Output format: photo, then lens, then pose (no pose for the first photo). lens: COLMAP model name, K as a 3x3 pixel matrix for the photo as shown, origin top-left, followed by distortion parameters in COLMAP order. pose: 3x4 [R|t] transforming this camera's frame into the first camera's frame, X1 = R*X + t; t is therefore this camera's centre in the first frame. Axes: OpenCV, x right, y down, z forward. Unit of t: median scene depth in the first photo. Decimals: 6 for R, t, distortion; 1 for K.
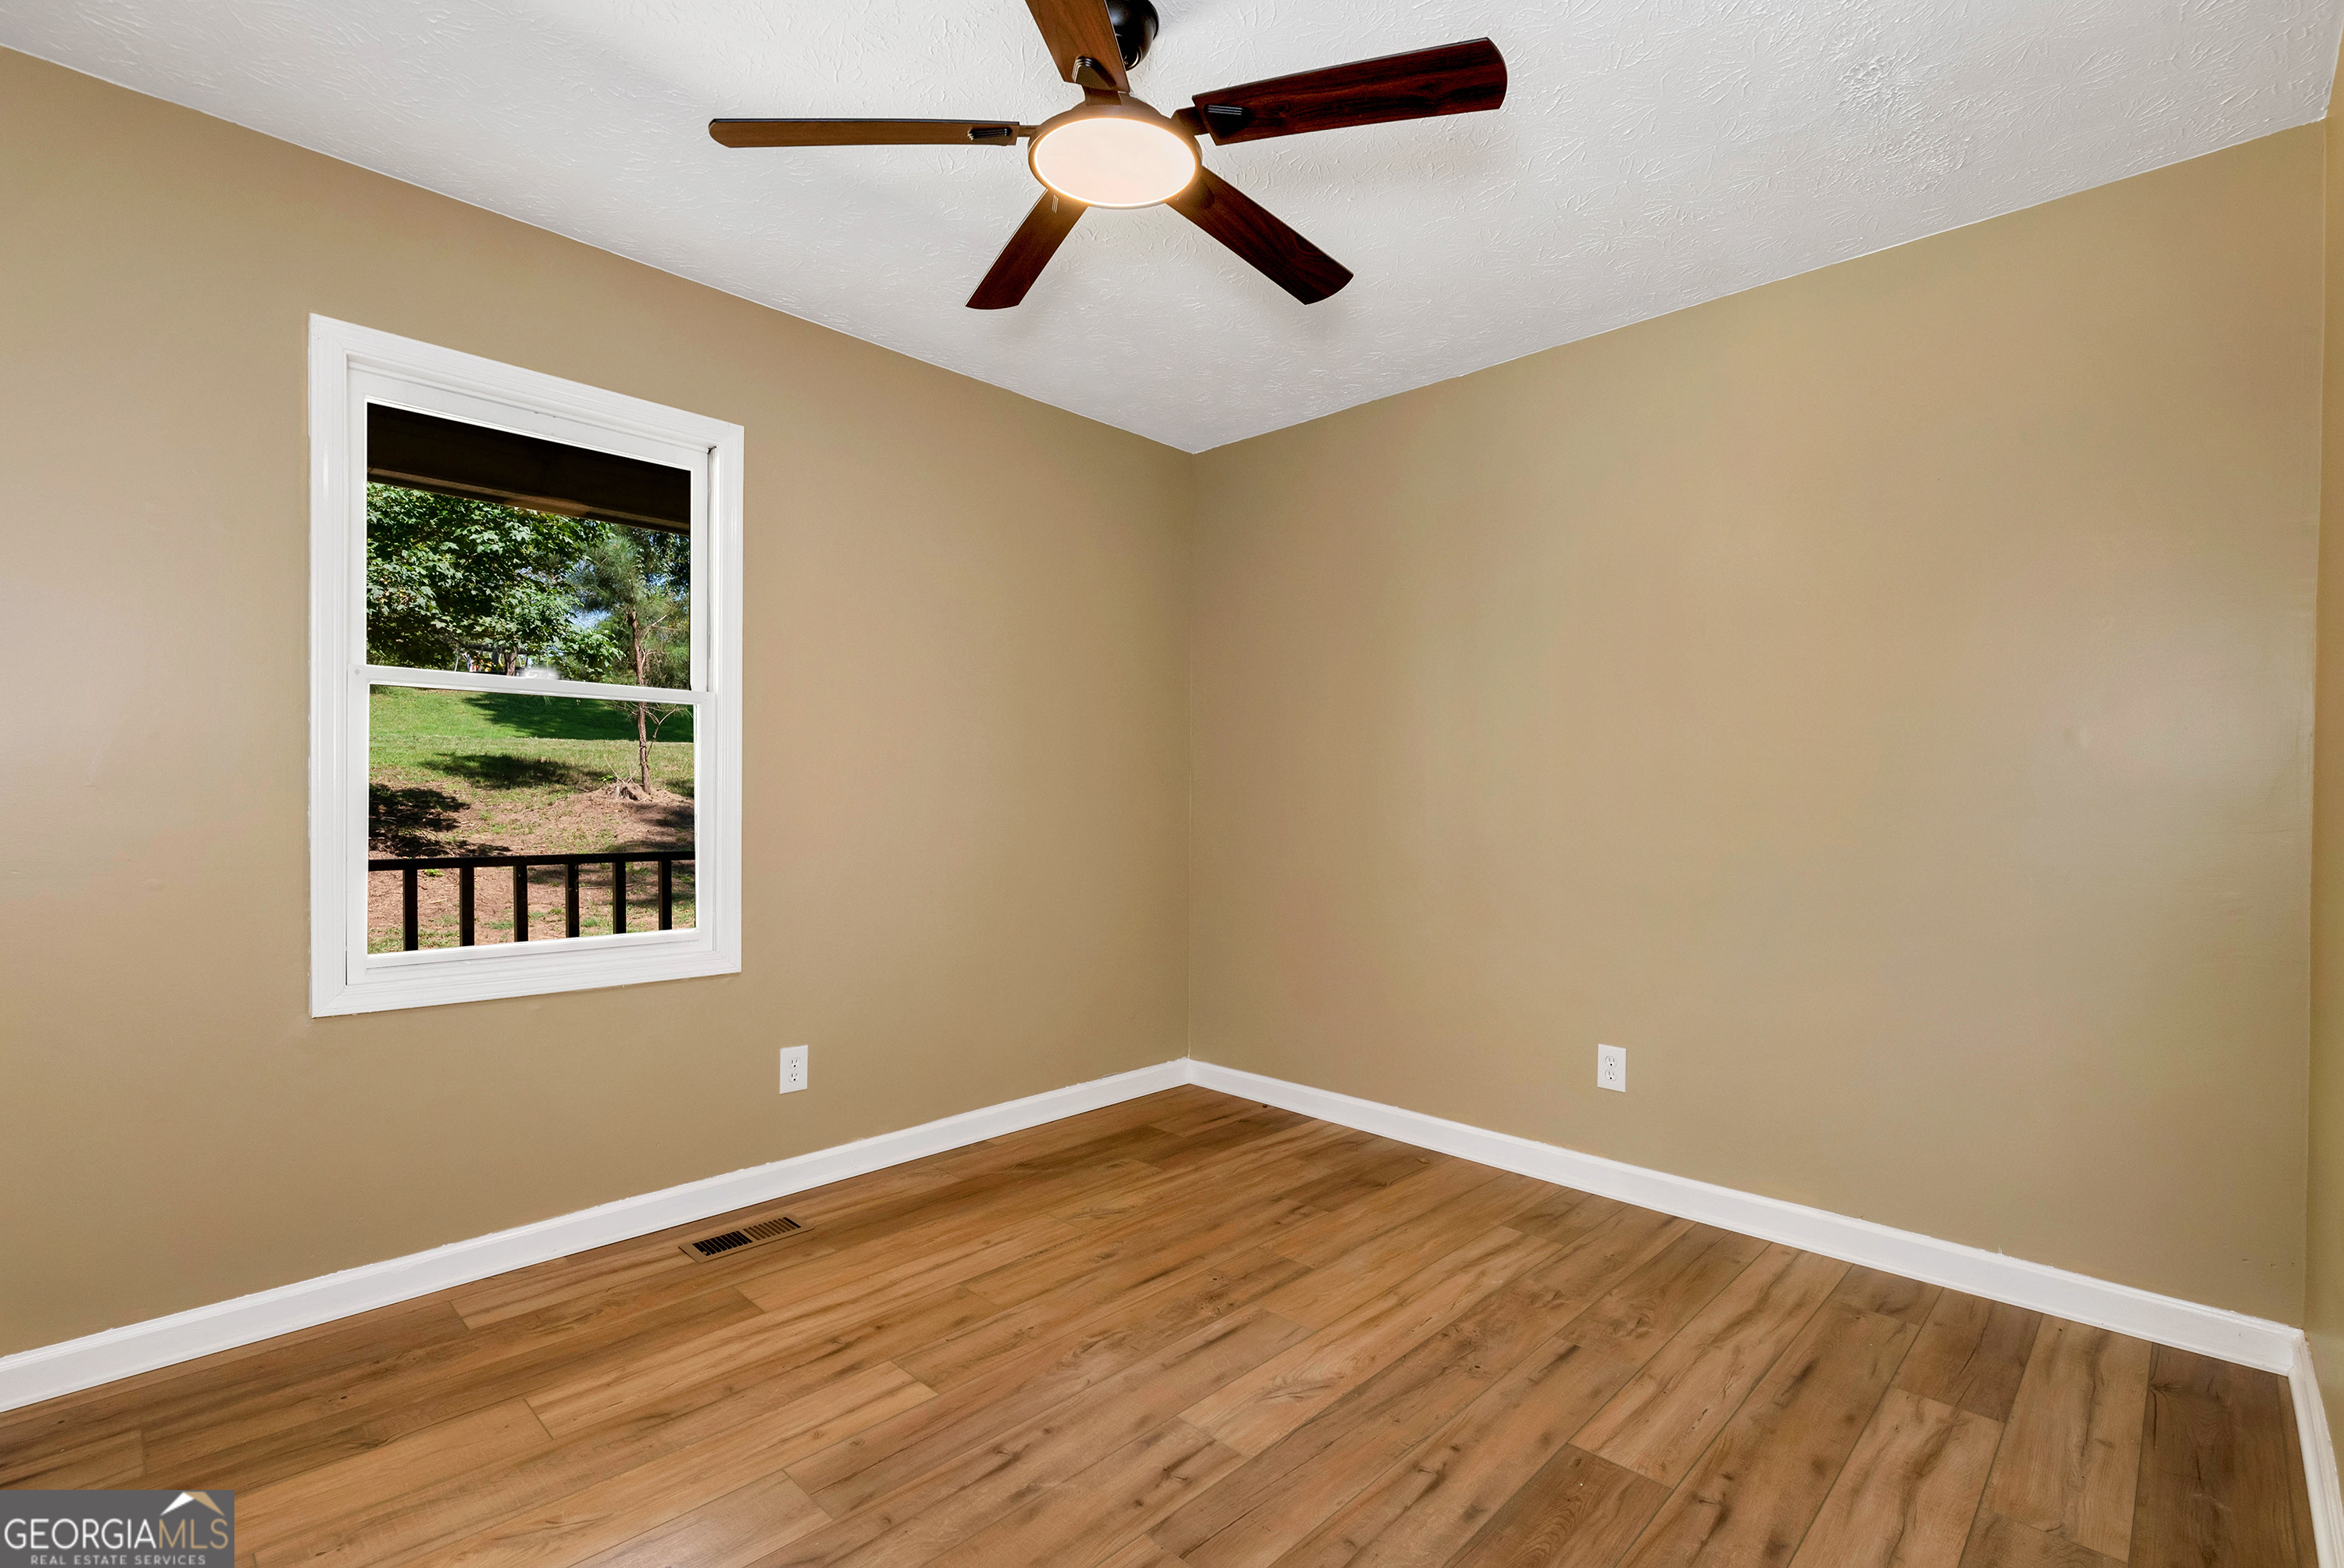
lens RADIAL K [[1067.2, 0, 1174.3], [0, 1067.2, 808.8], [0, 0, 1]] dist [0.002418, -0.000063]
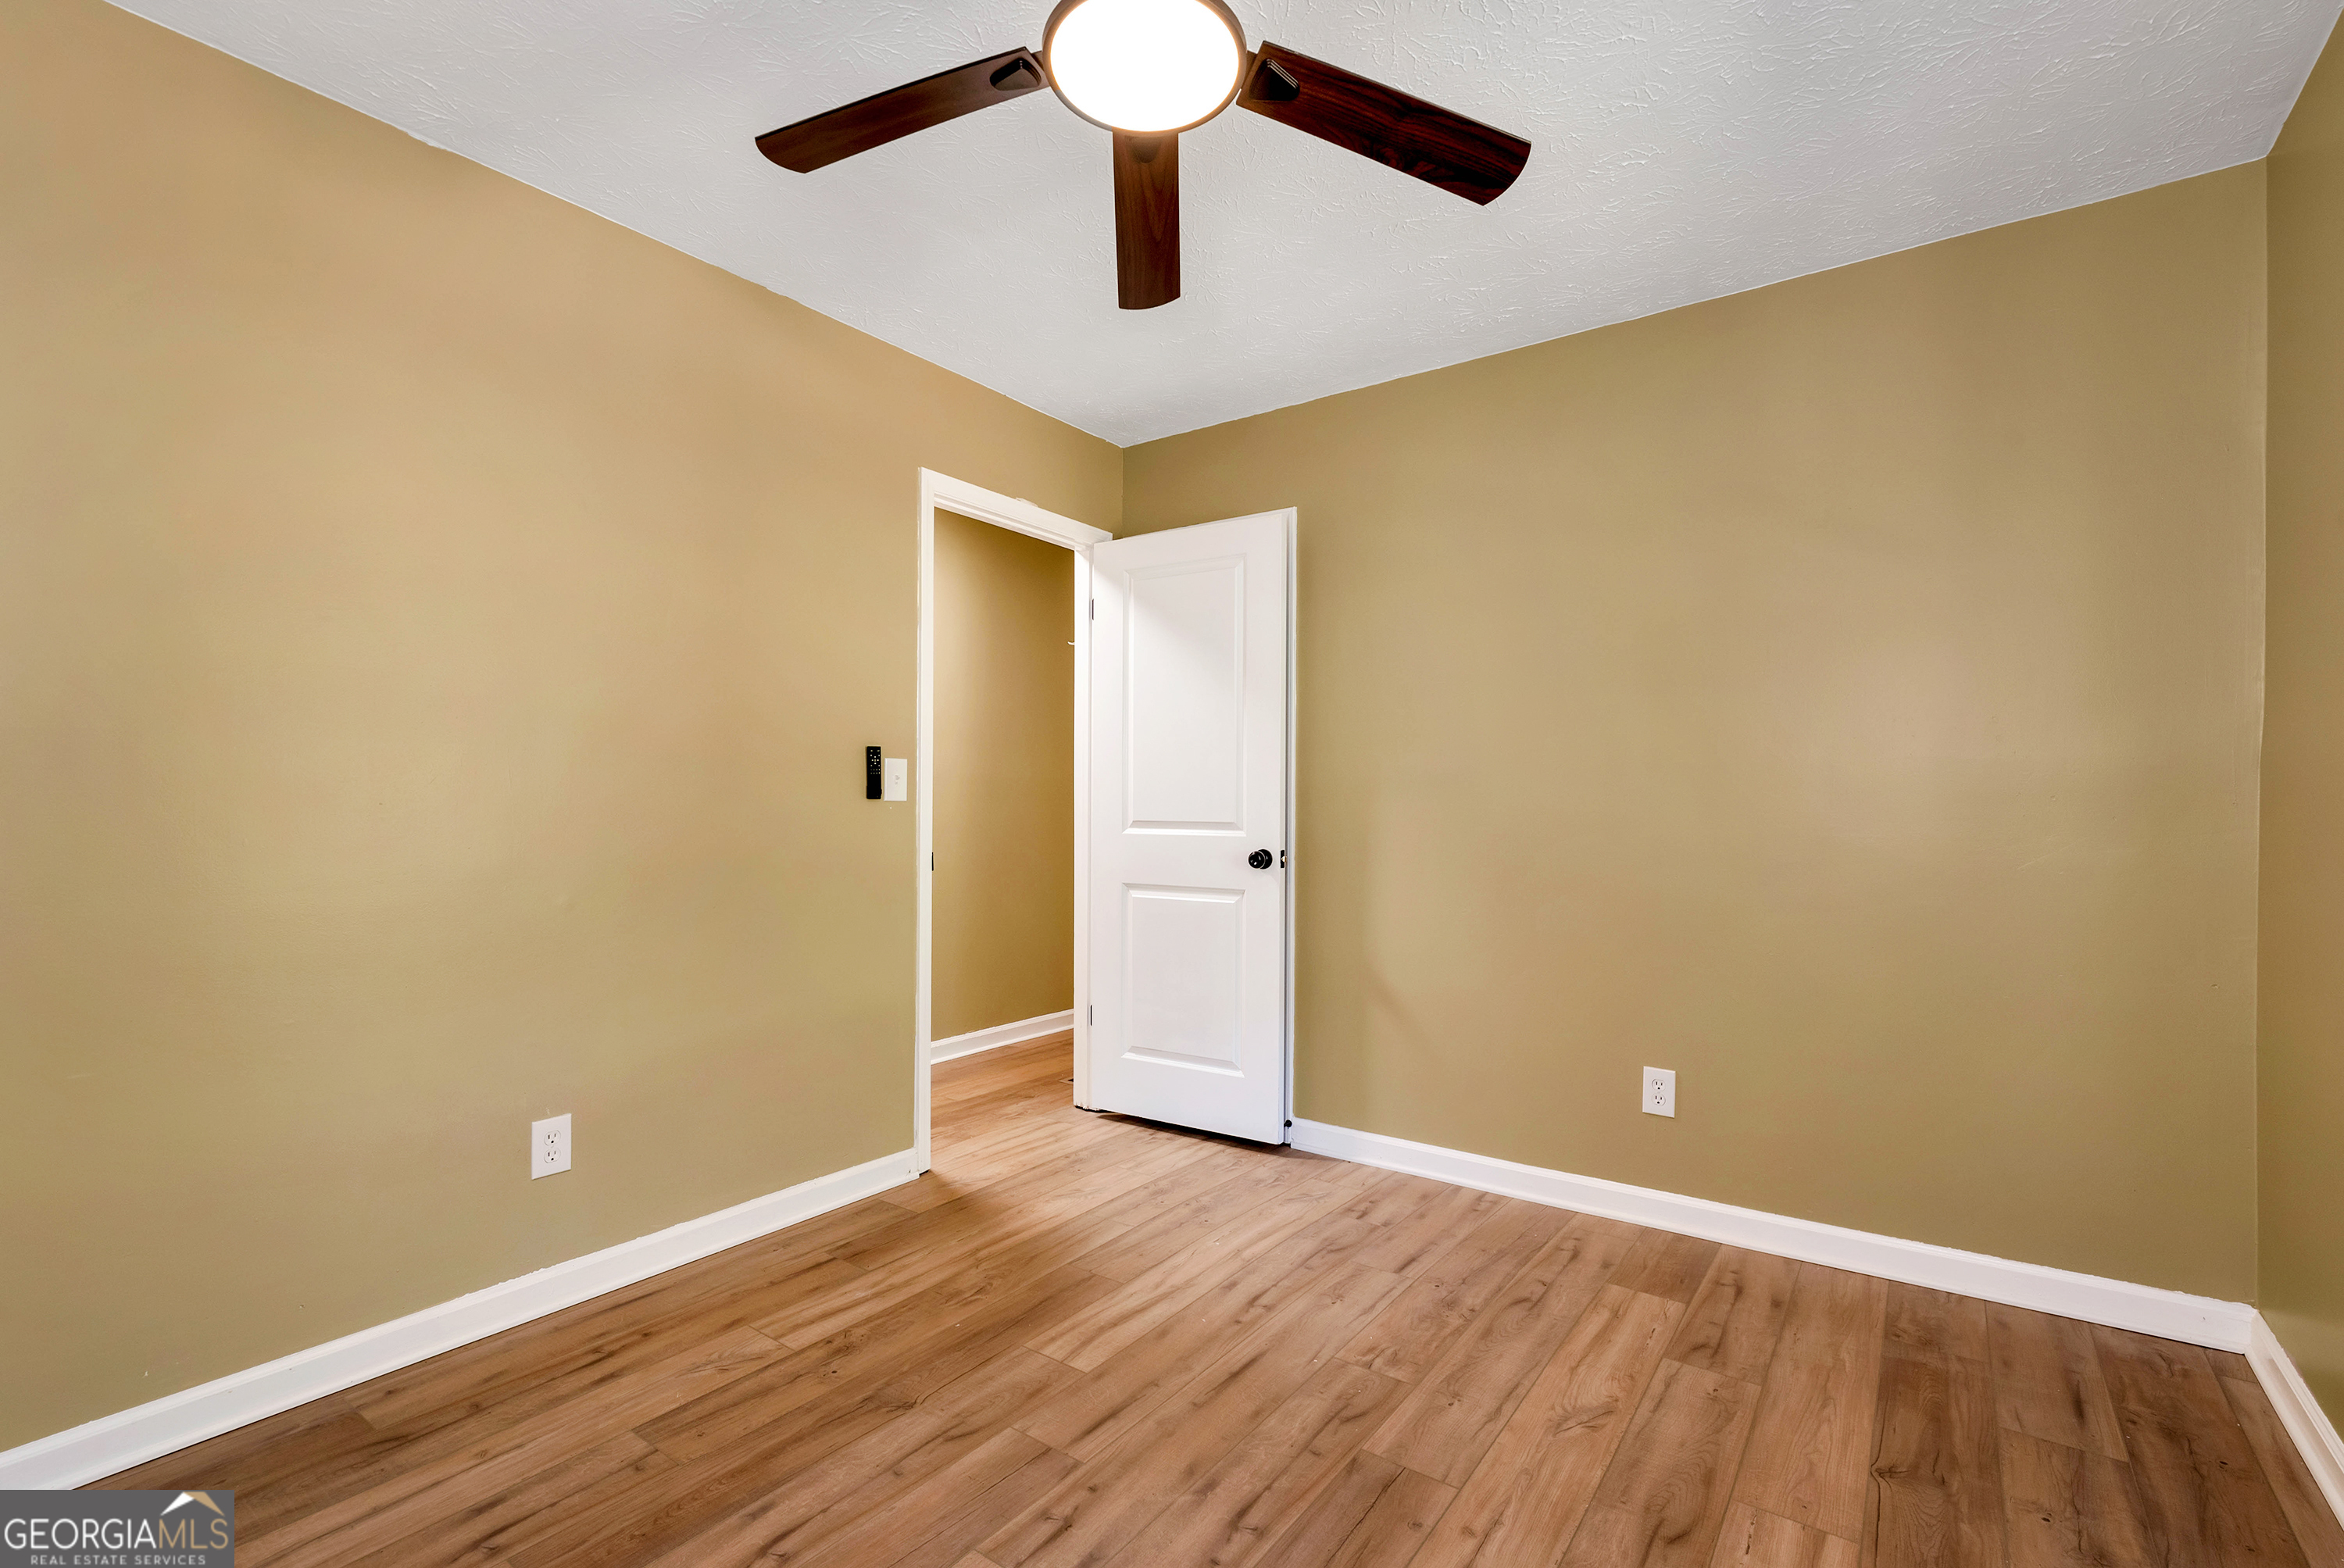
lens RADIAL K [[1067.2, 0, 1174.3], [0, 1067.2, 808.8], [0, 0, 1]] dist [0.002418, -0.000063]
pose [[-0.990510, -0.010870, -0.137008, 0.036153], [-0.011787, 0.999913, 0.005885, -0.012099], [0.136932, 0.007444, -0.990553, 1.971287]]
